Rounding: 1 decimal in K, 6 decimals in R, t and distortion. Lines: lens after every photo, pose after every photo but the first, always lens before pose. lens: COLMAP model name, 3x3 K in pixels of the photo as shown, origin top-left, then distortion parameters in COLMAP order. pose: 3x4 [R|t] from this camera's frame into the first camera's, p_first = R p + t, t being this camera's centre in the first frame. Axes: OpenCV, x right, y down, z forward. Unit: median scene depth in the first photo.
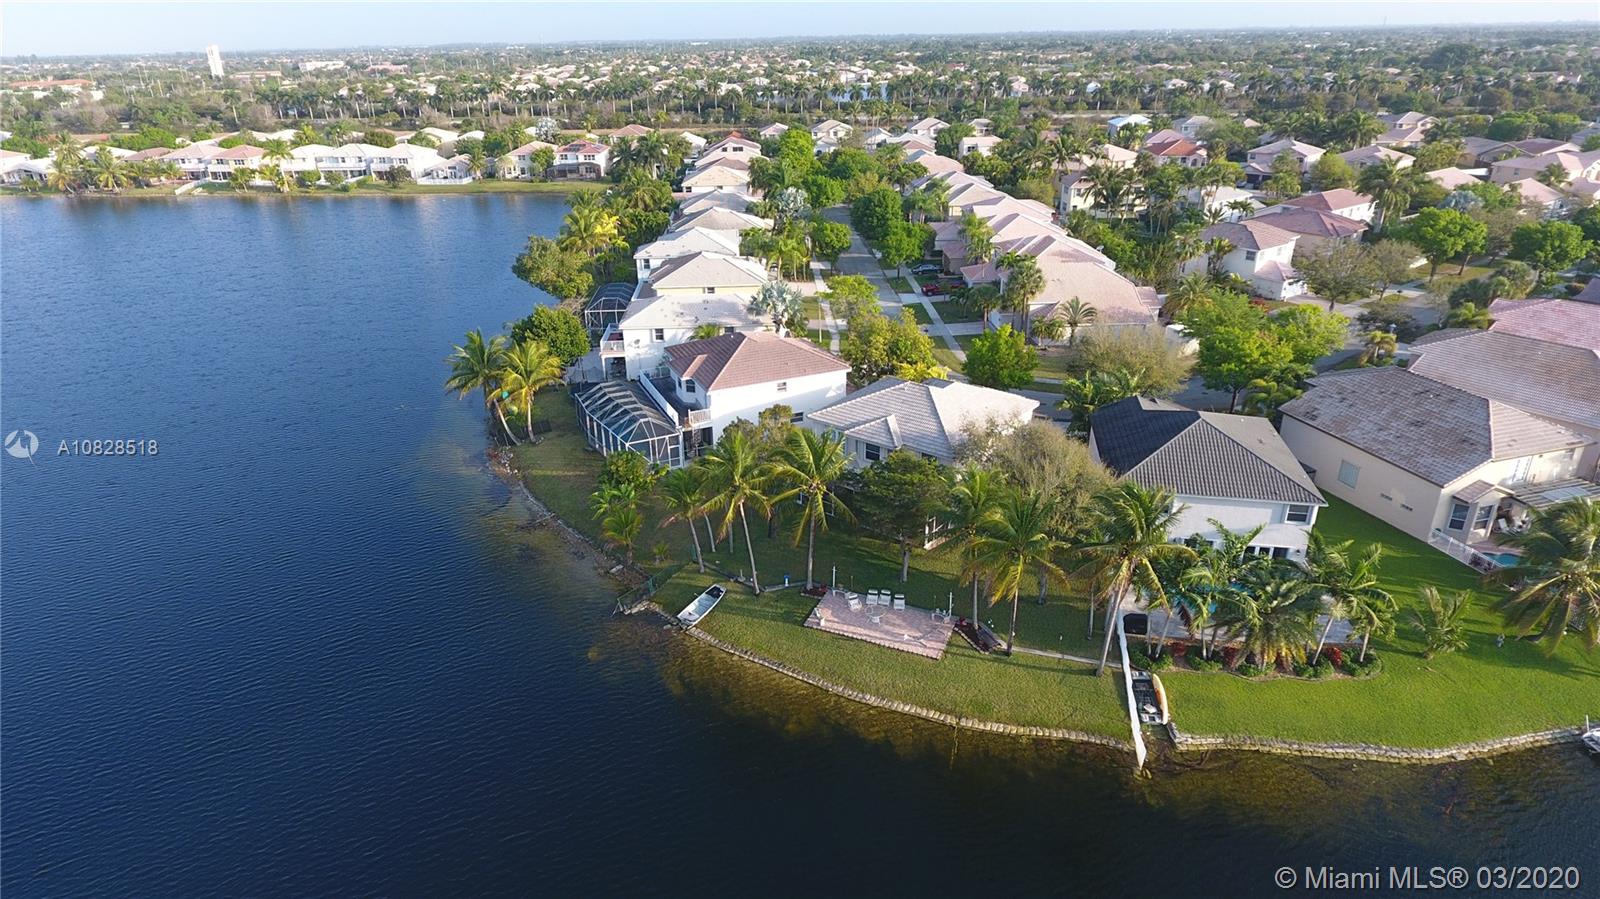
lens RADIAL K [[938.1, 0, 785.2], [0, 938.1, 447.8], [0, 0, 1]] dist [0.000077, -0.001557]
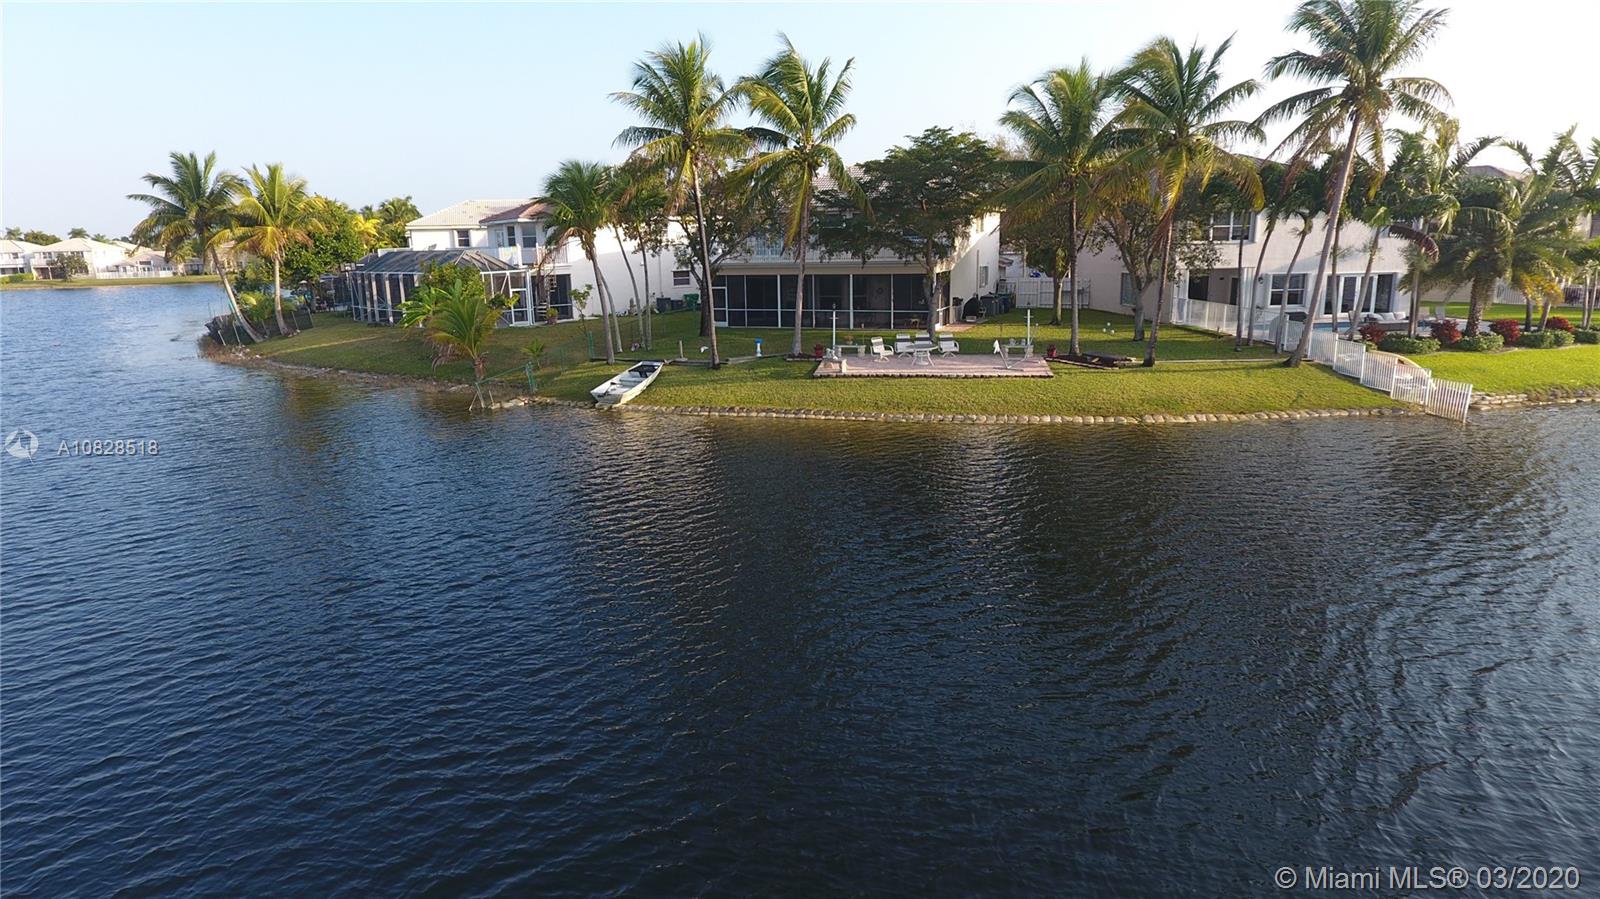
lens RADIAL K [[938.1, 0, 785.2], [0, 938.1, 447.8], [0, 0, 1]] dist [0.000077, -0.001557]
pose [[0.962496, -0.070303, 0.262028, -0.127338], [0.121091, 0.975620, -0.183038, 0.275429], [-0.242771, 0.207902, 0.947544, 0.361121]]
